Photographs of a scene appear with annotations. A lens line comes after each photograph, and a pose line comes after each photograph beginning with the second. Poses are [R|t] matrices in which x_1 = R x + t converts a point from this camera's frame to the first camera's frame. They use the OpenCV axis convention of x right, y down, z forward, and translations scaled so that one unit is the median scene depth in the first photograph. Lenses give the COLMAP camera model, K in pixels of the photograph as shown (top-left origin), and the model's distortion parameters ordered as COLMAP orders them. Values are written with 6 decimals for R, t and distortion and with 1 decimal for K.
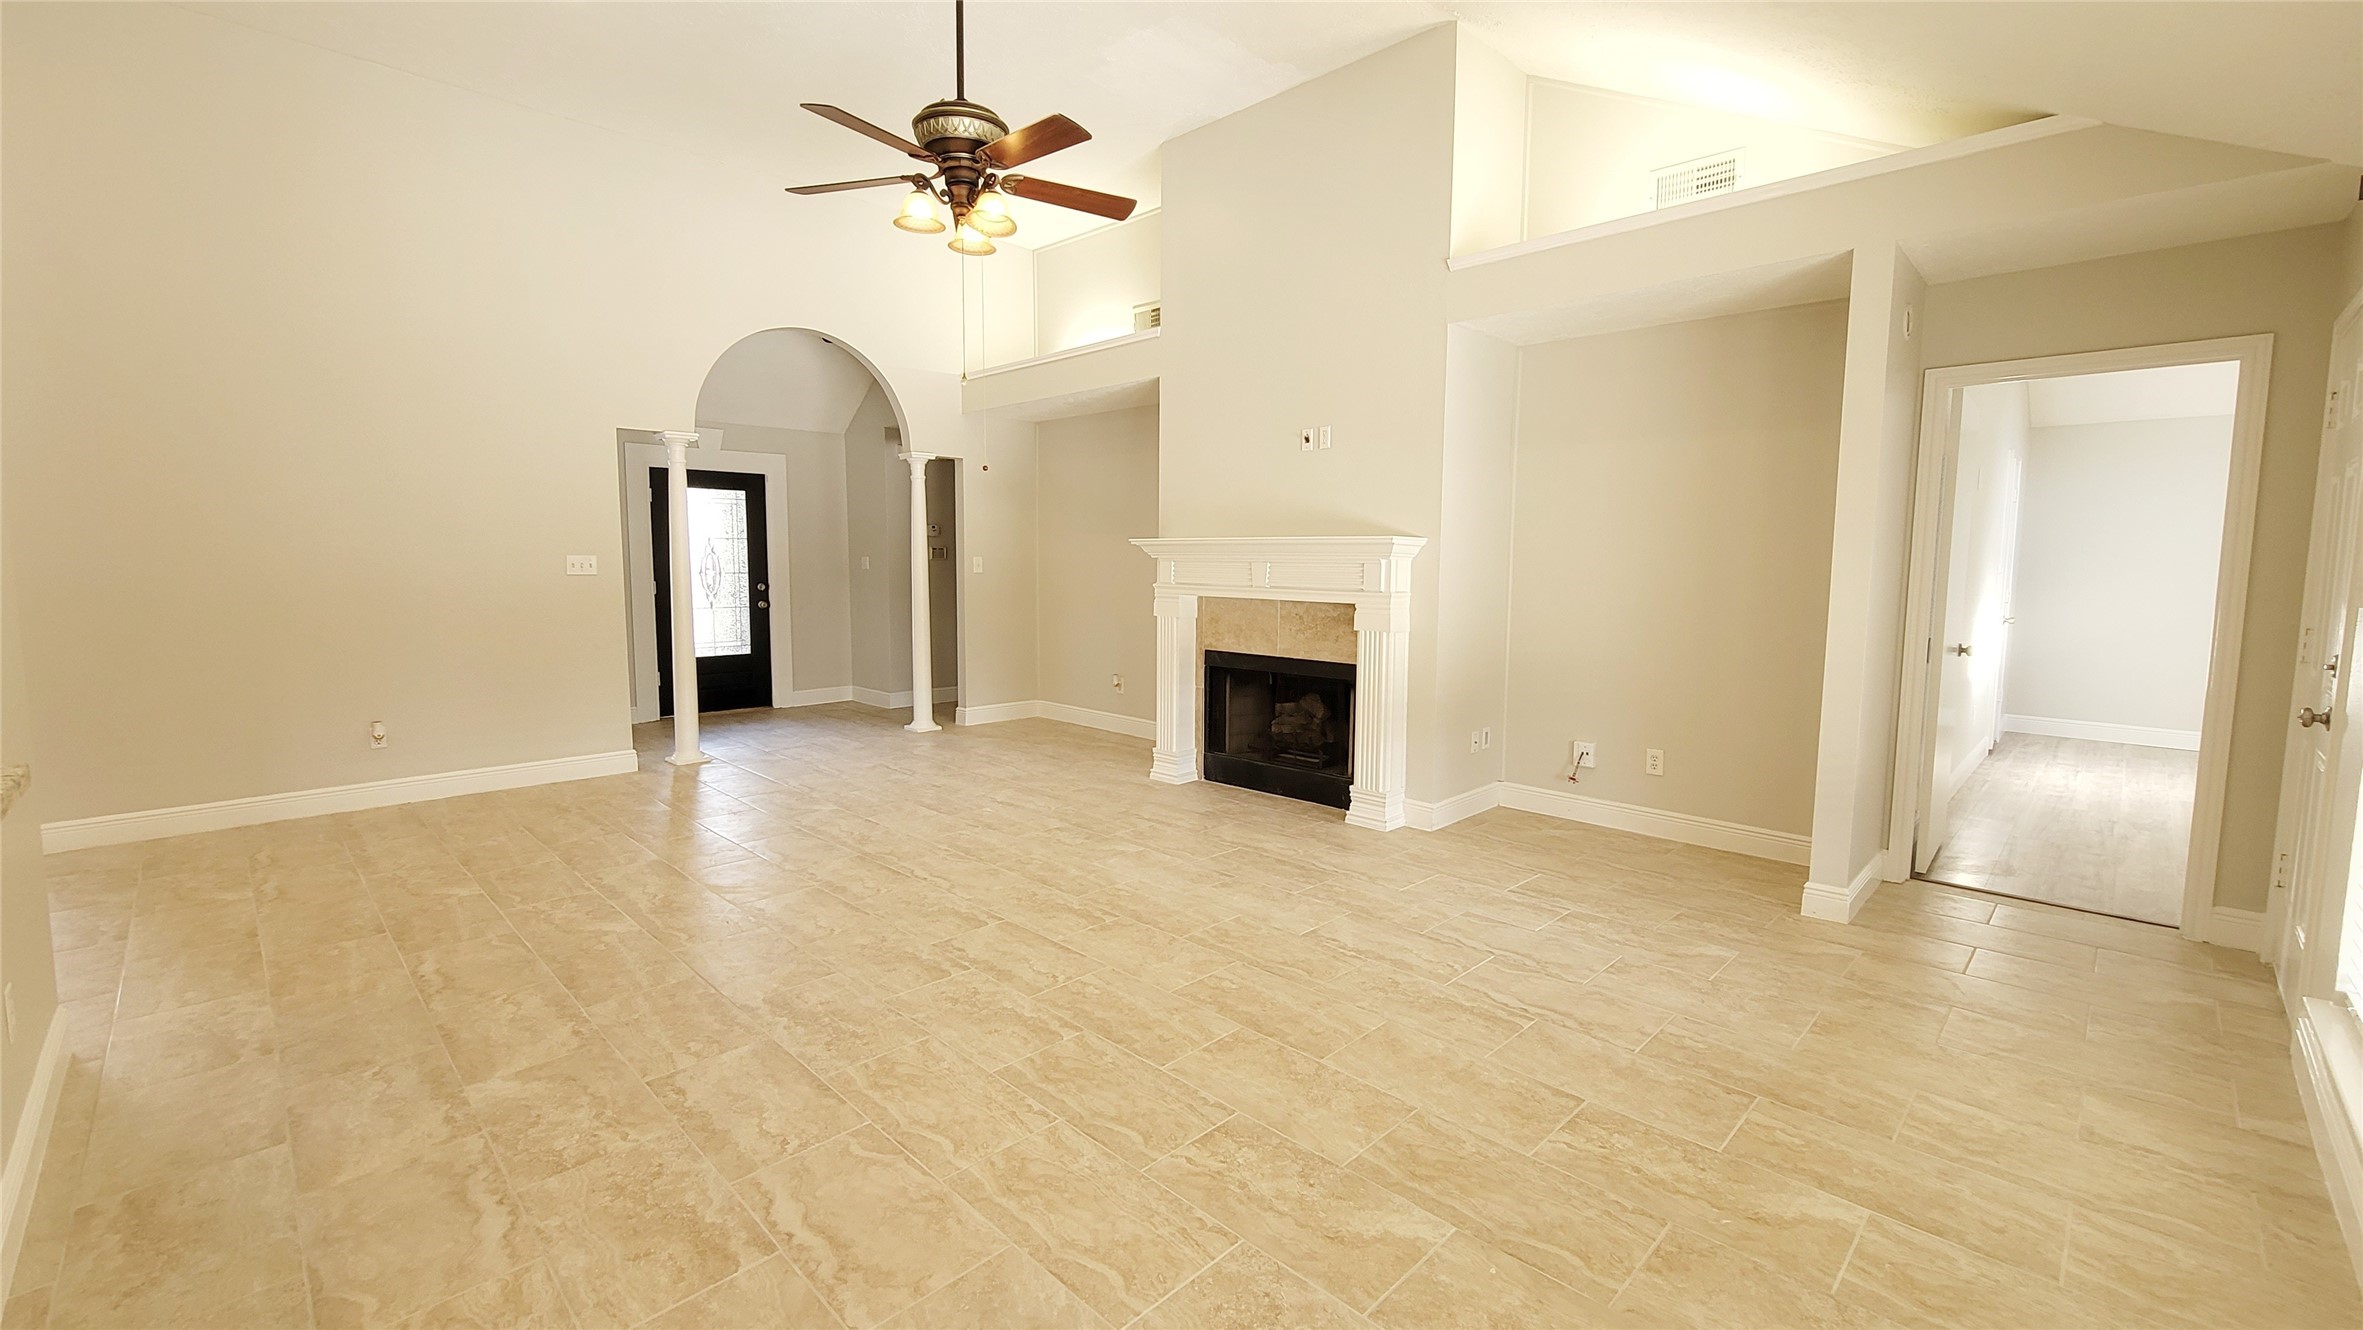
lens RADIAL K [[970.6, 0, 1184.7], [0, 970.6, 650.4], [0, 0, 1]] dist [-0.003396, 0.000296]
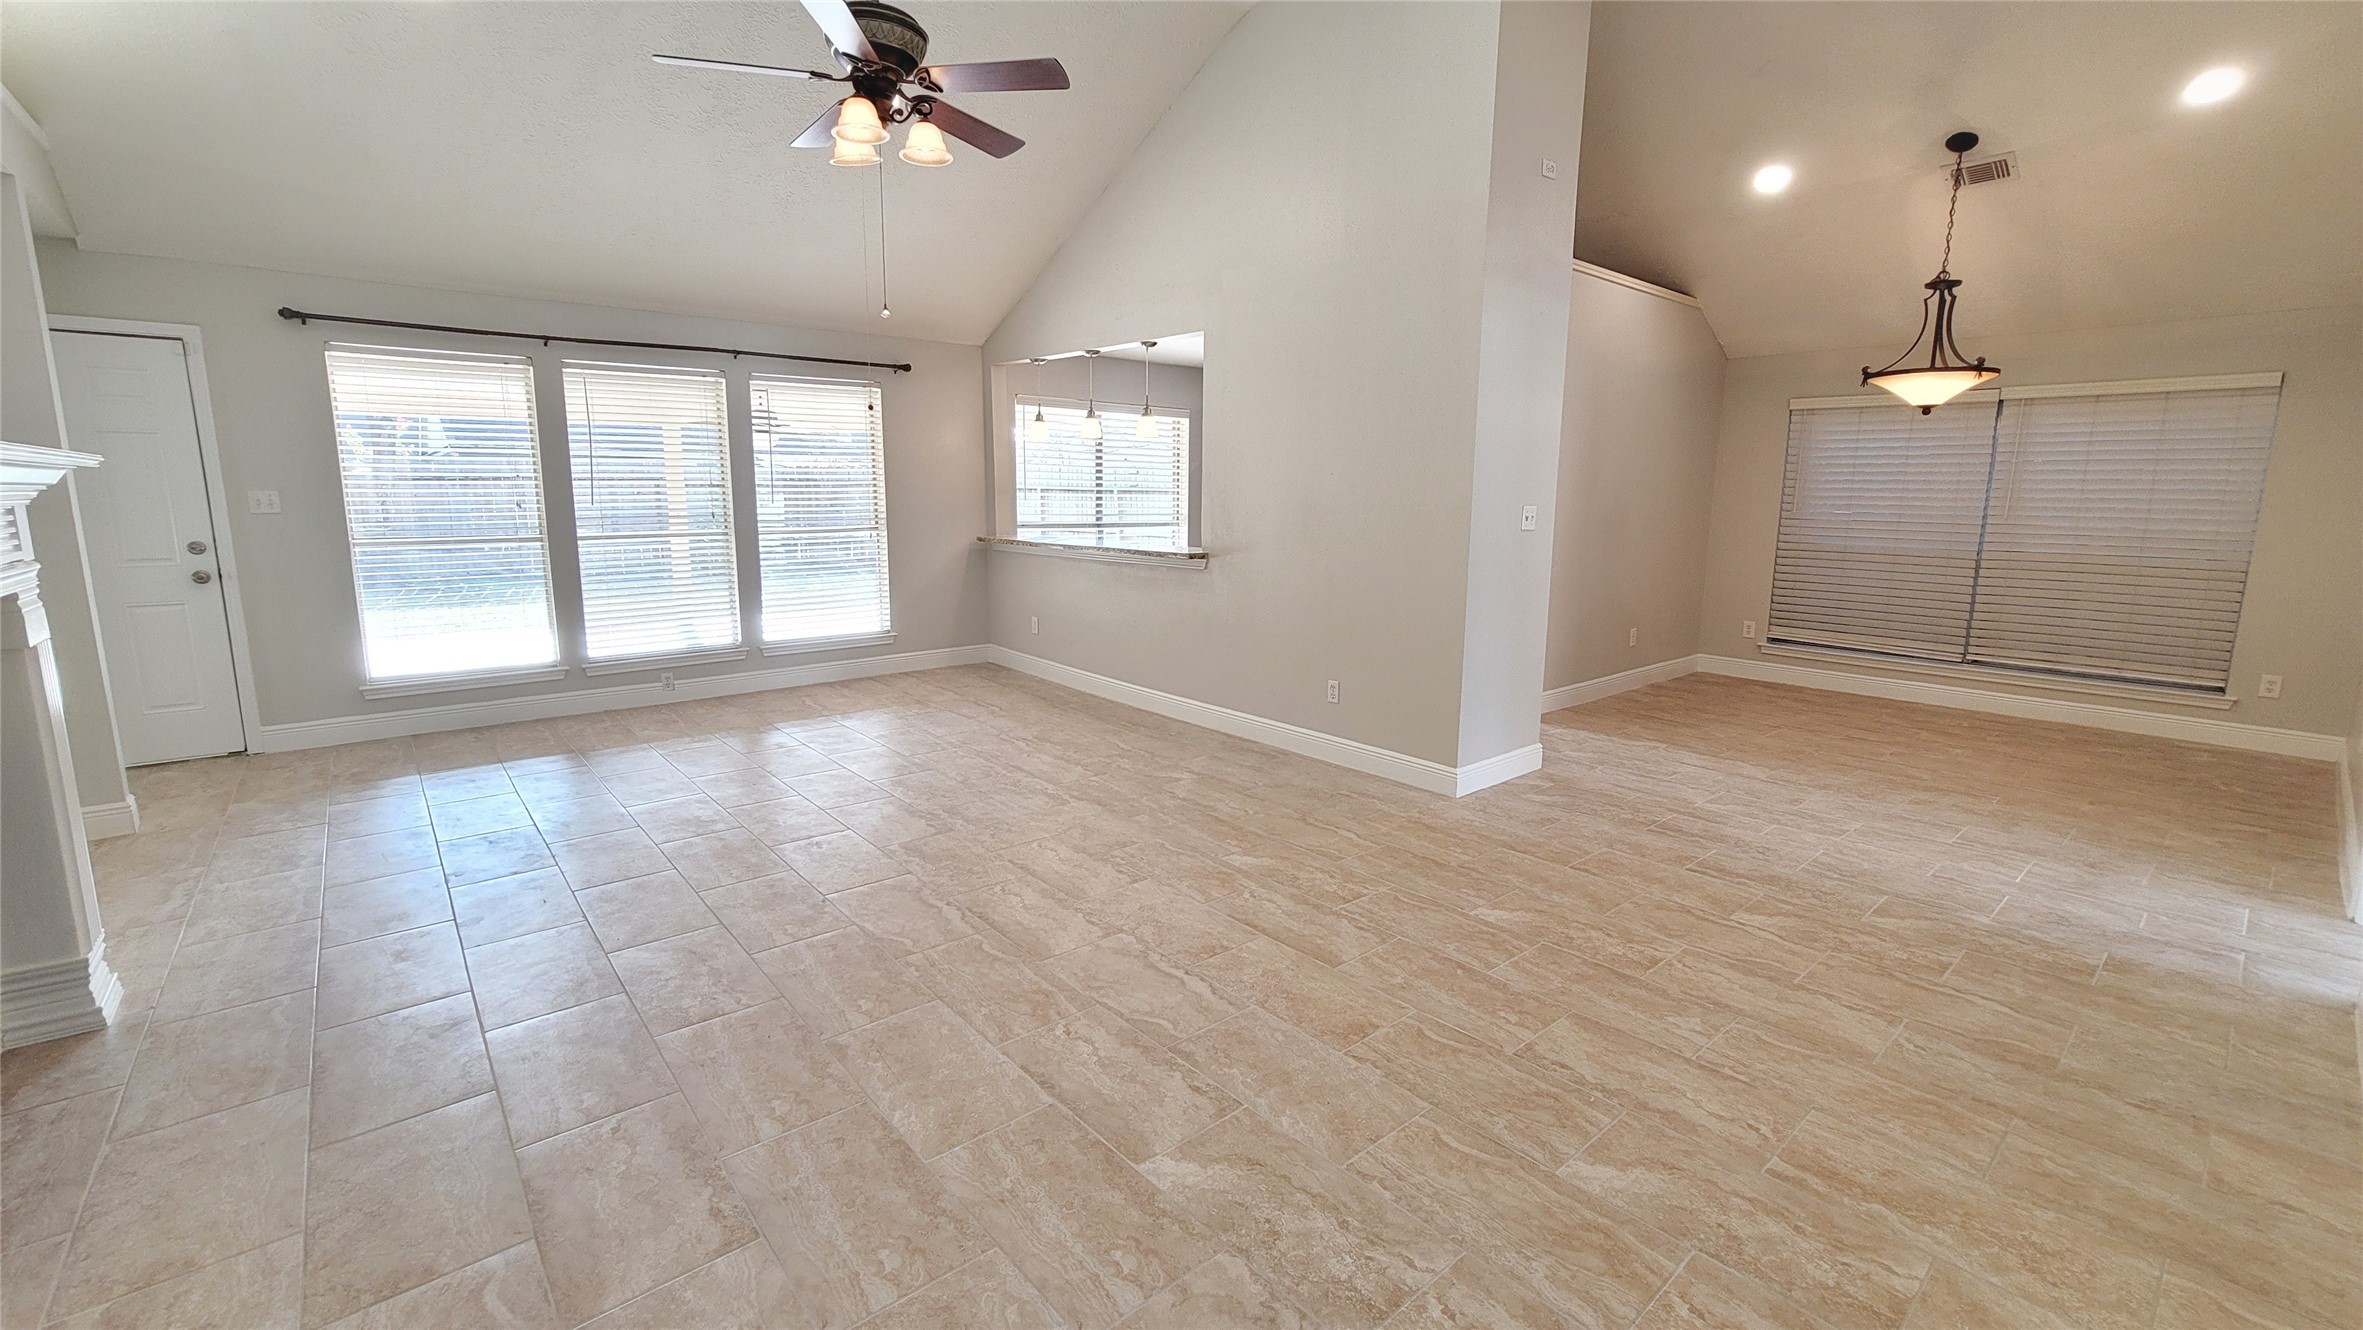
lens RADIAL K [[970.6, 0, 1184.7], [0, 970.6, 650.4], [0, 0, 1]] dist [-0.003396, 0.000296]
pose [[-0.996760, -0.027123, 0.075719, -0.462958], [-0.007093, 0.967398, 0.253163, -0.155392], [-0.080117, 0.251805, -0.964456, 1.524799]]
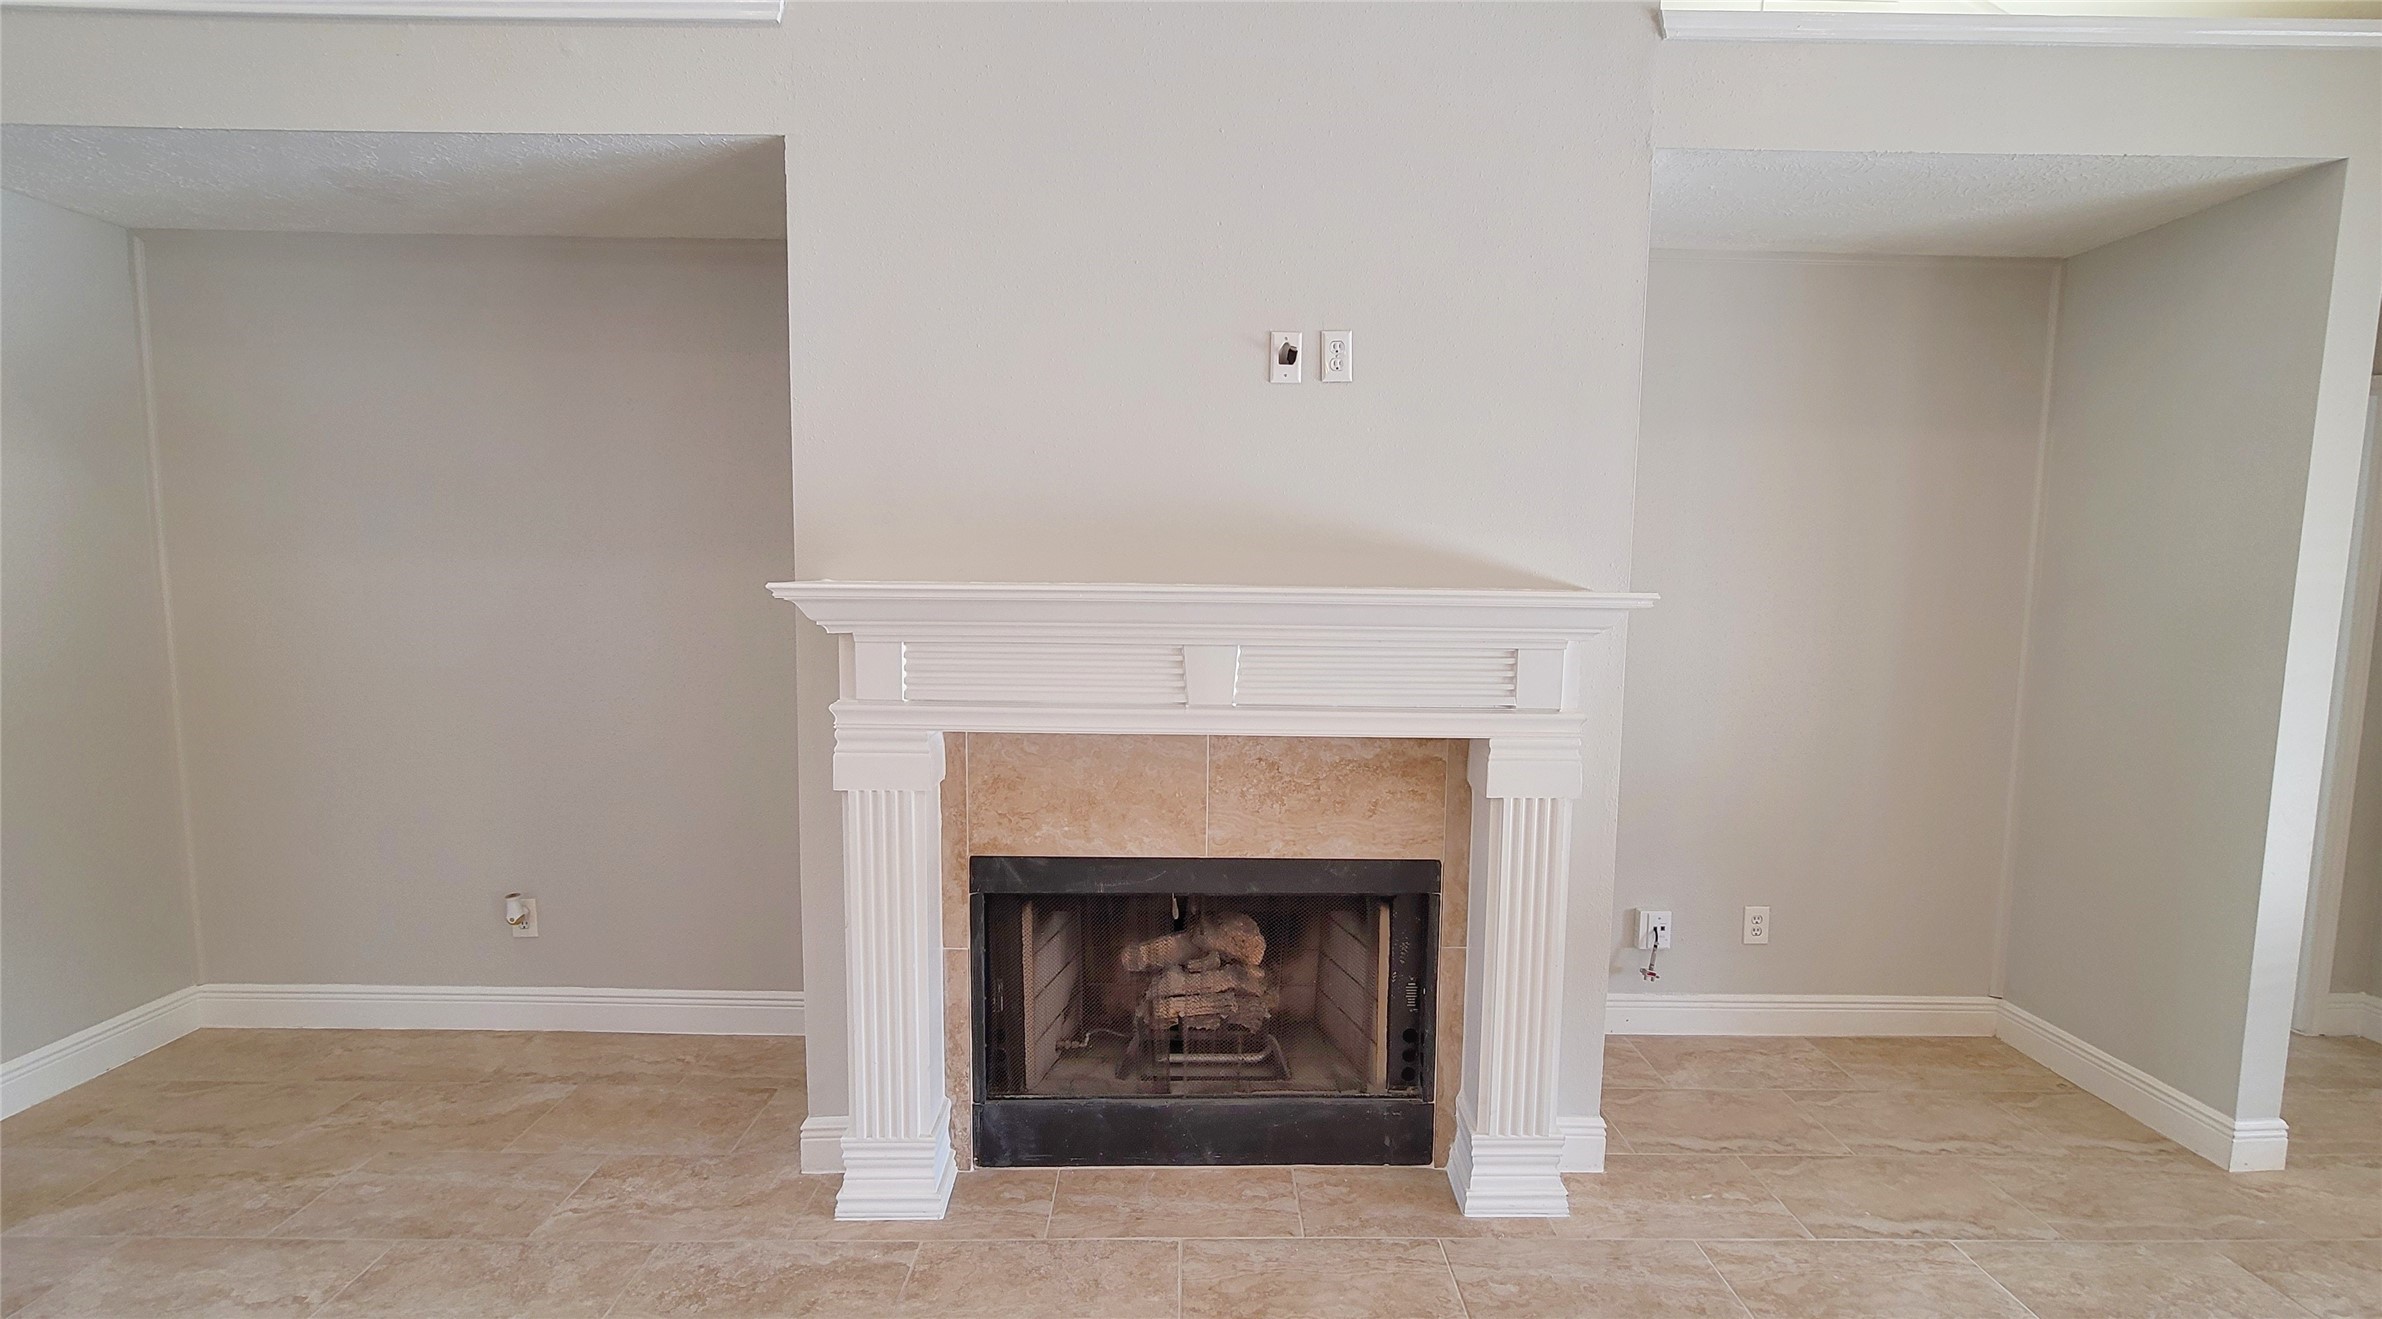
lens RADIAL K [[977.7, 0, 1197.0], [0, 977.7, 654.8], [0, 0, 1]] dist [-0.003786, -0.000107]
pose [[0.702971, -0.064589, 0.708280, -0.249617], [0.061385, 0.997662, 0.030053, -0.116051], [-0.708564, 0.022352, 0.705292, 0.835565]]
